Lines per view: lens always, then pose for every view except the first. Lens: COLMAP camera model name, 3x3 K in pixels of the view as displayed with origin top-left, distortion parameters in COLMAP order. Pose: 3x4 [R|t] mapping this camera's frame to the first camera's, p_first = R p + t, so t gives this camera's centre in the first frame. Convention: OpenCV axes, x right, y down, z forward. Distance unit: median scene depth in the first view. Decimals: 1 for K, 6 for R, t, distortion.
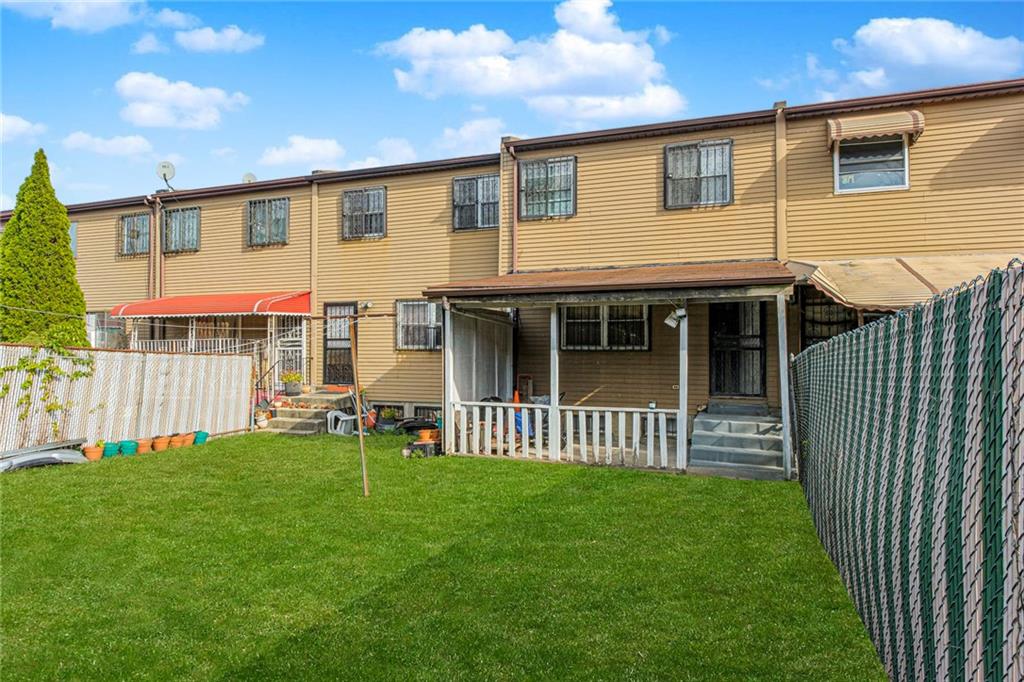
lens RADIAL K [[618.9, 0, 513.1], [0, 618.9, 331.2], [0, 0, 1]] dist [0.019364, -0.005941]
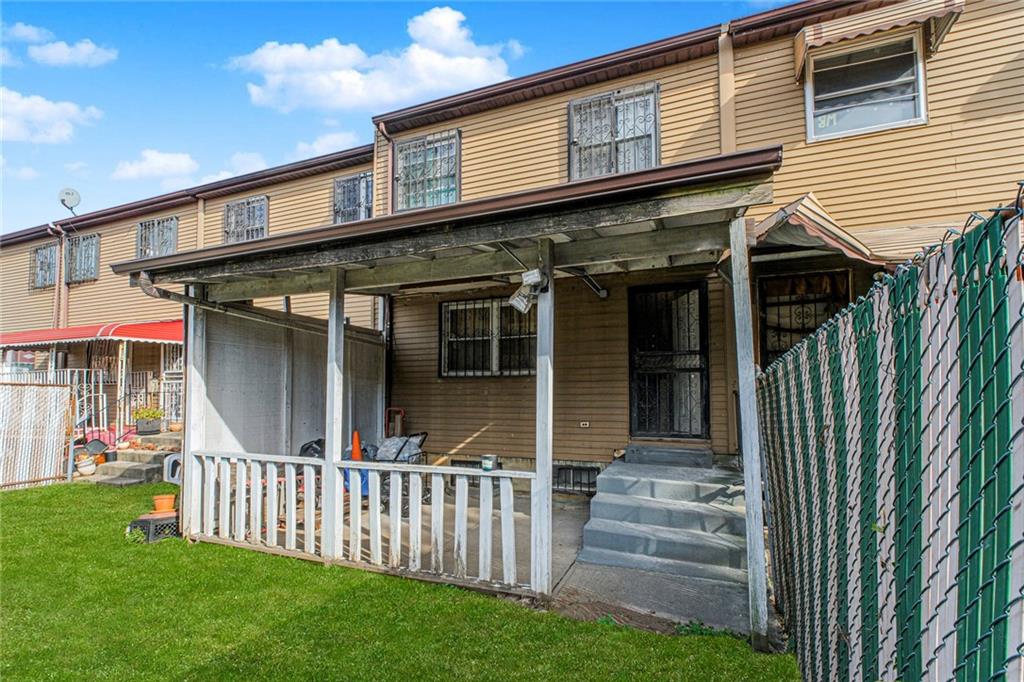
lens RADIAL K [[453.1, 0, 495.1], [0, 453.1, 376.1], [0, 0, 1]] dist [-0.004758, 0.000875]
pose [[0.998718, -0.007969, -0.049987, 0.179896], [0.007804, 0.999963, -0.003507, 0.033188], [0.050013, 0.003113, 0.998744, 0.448127]]
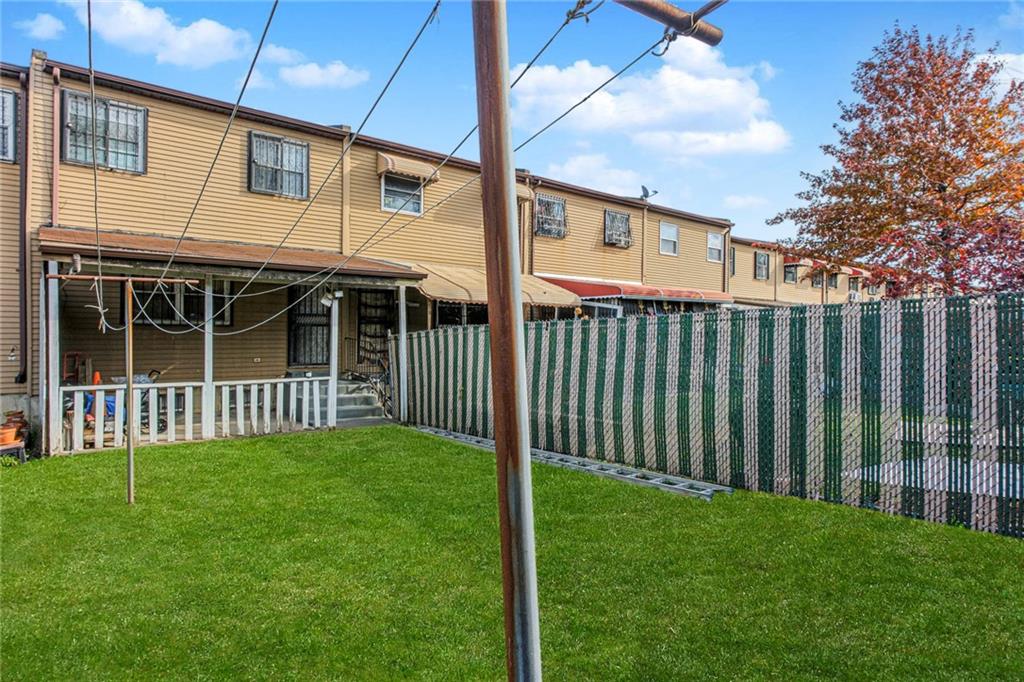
lens RADIAL K [[555.8, 0, 513.3], [0, 555.8, 332.8], [0, 0, 1]] dist [-0.003691, 0.001385]
pose [[0.527791, 0.002791, 0.849370, -0.314132], [-0.041075, 0.998908, 0.022242, 0.003385], [-0.848381, -0.046627, 0.527330, 0.113983]]
